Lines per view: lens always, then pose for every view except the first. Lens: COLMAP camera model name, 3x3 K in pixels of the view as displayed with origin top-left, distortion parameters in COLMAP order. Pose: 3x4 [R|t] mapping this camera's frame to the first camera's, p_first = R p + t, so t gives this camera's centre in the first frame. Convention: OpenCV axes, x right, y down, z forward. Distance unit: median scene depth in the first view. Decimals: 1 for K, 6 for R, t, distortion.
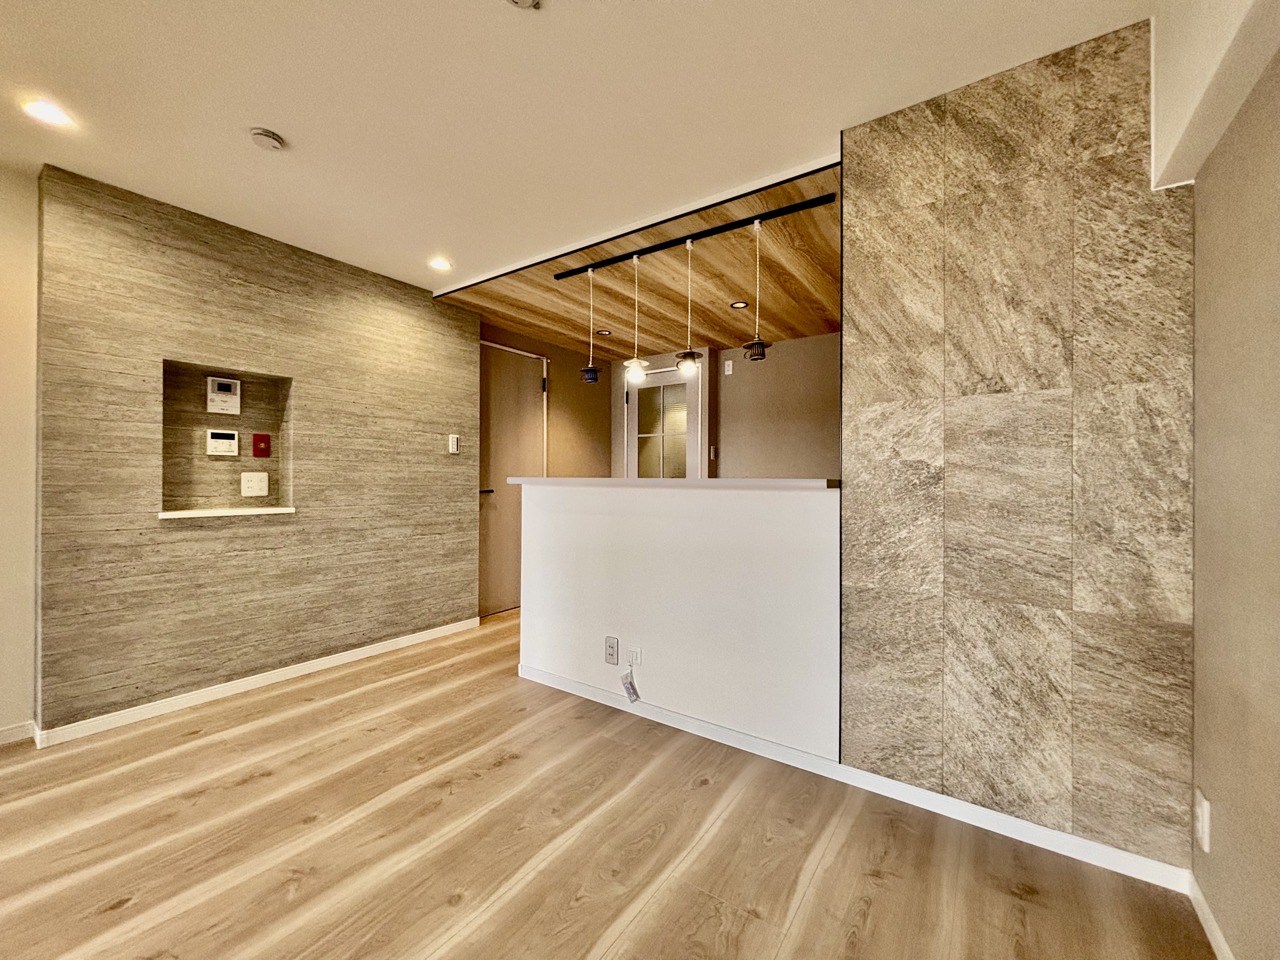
lens RADIAL K [[522.8, 0, 640.0], [0, 522.8, 480.0], [0, 0, 1]] dist [-0.006270, -0.000021]
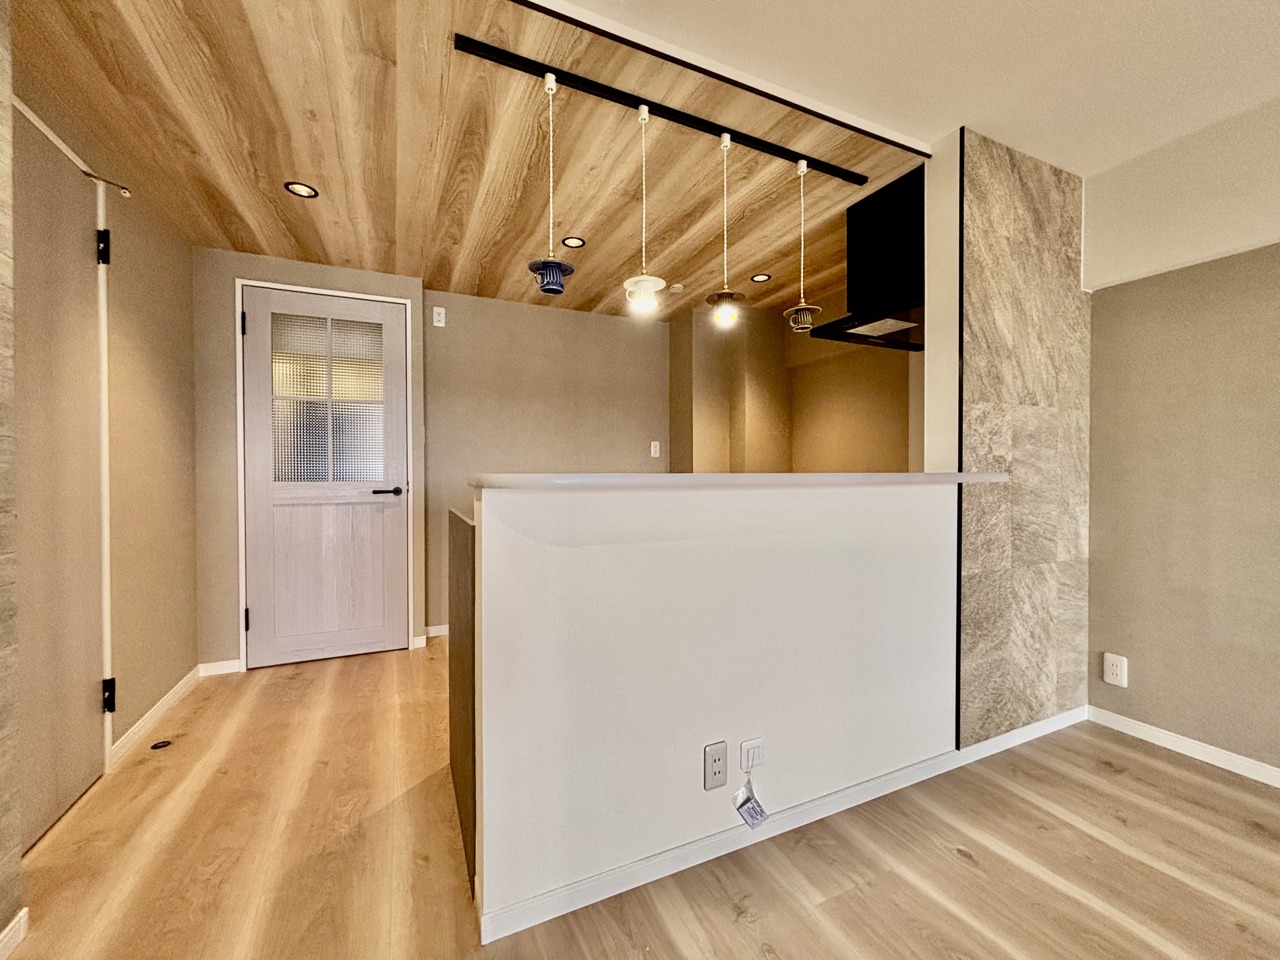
lens RADIAL K [[515.5, 0, 637.8], [0, 515.5, 477.5], [0, 0, 1]] dist [-0.000011, 0.000145]
pose [[0.493138, -0.017499, 0.869775, -0.877527], [0.007003, 0.999845, 0.016146, -0.013569], [-0.869923, -0.001871, 0.493184, 1.155763]]
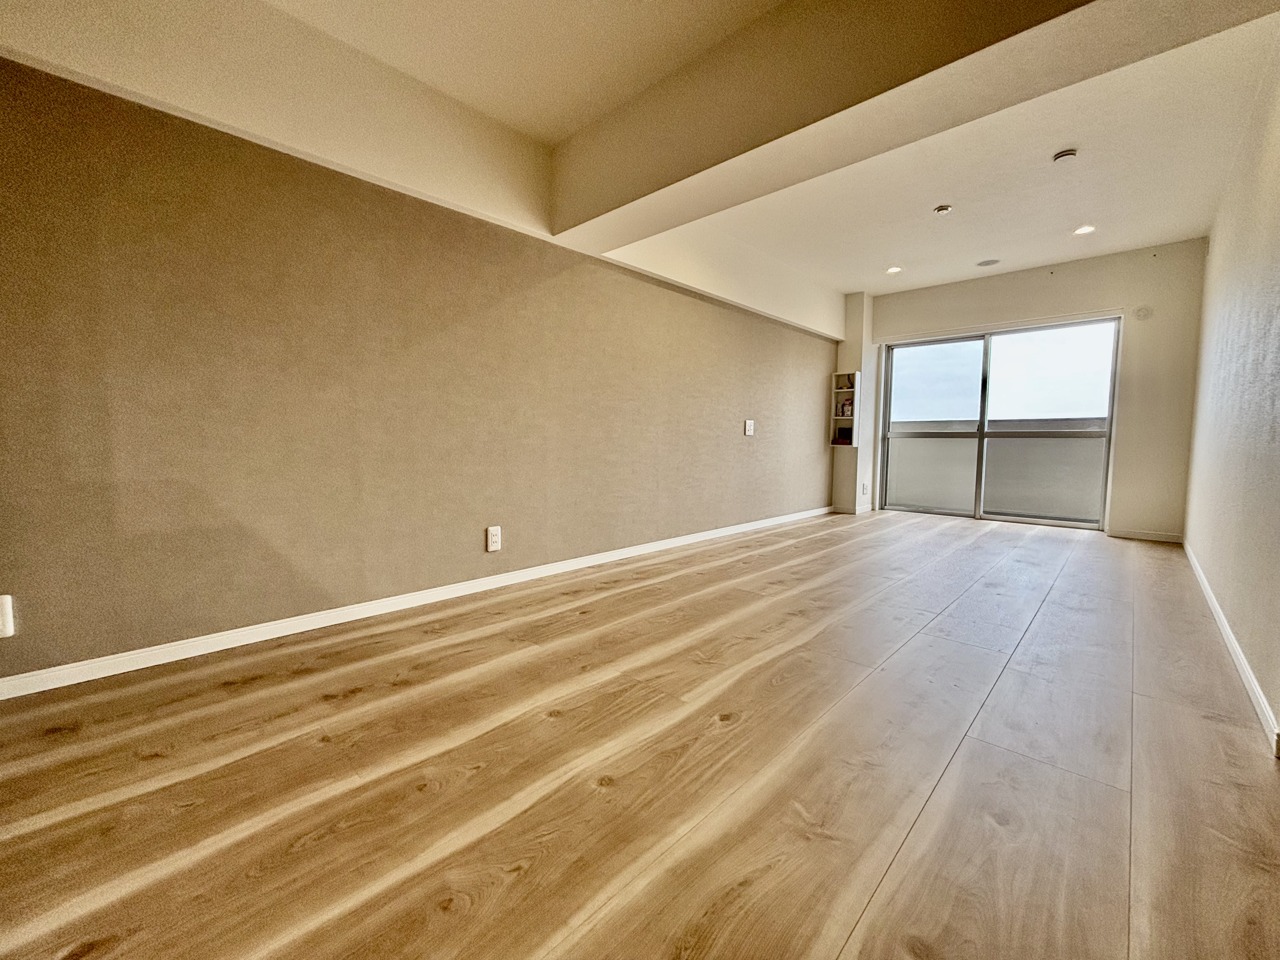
lens RADIAL K [[515.5, 0, 637.8], [0, 515.5, 477.5], [0, 0, 1]] dist [-0.000011, 0.000145]
pose [[-0.989220, -0.023031, 0.144614, -0.419222], [-0.012457, 0.997210, 0.073603, 0.169240], [-0.145906, 0.071009, -0.986747, 1.459241]]
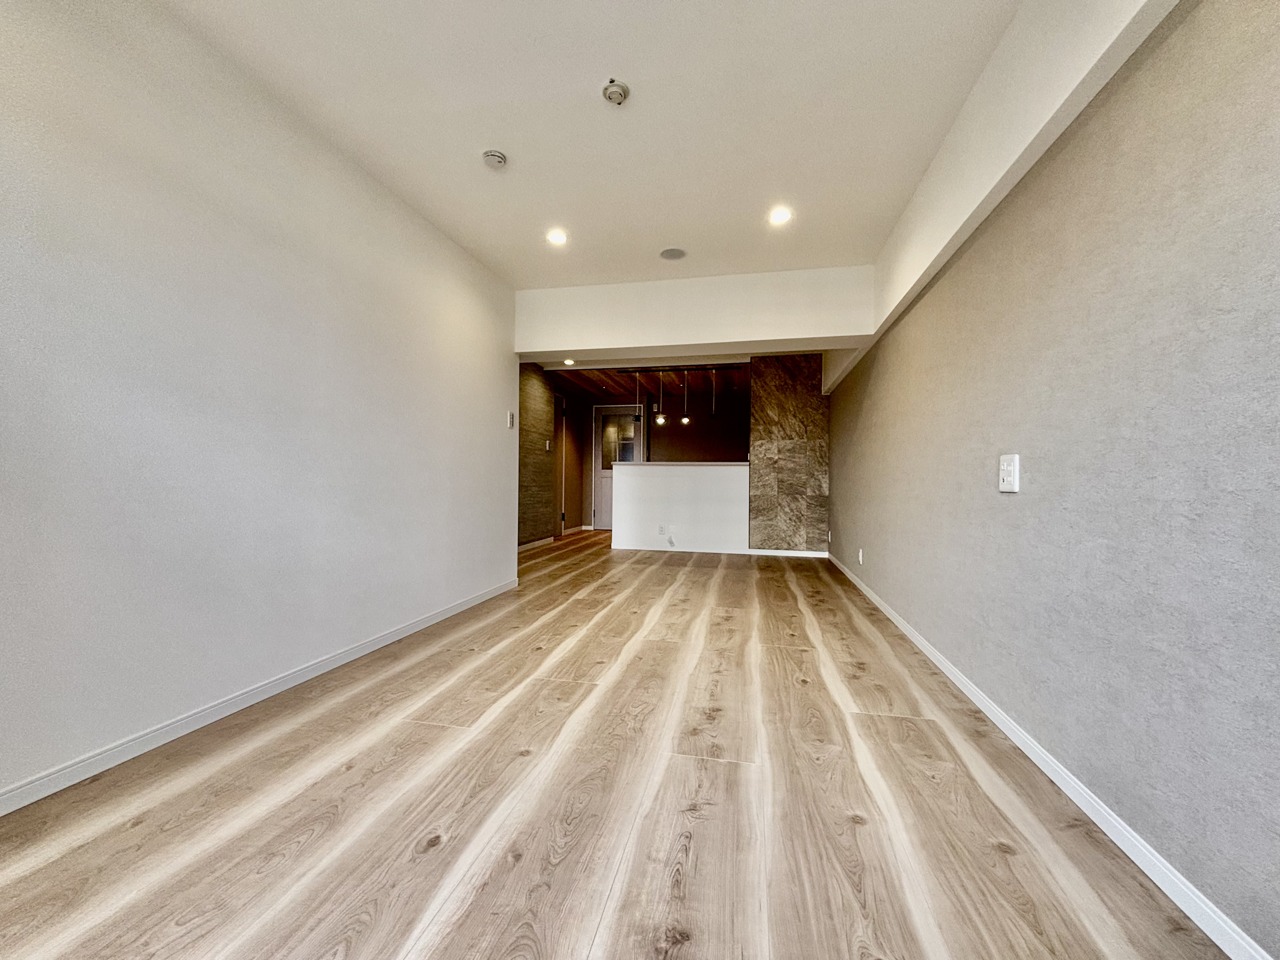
lens RADIAL K [[517.9, 0, 640.0], [0, 517.9, 480.0], [0, 0, 1]] dist [-0.000166, 0.000024]
pose [[0.918809, 0.003511, 0.394688, -1.699340], [-0.004523, 0.999988, 0.001634, 0.117696], [-0.394677, -0.003286, 0.918814, -1.909568]]
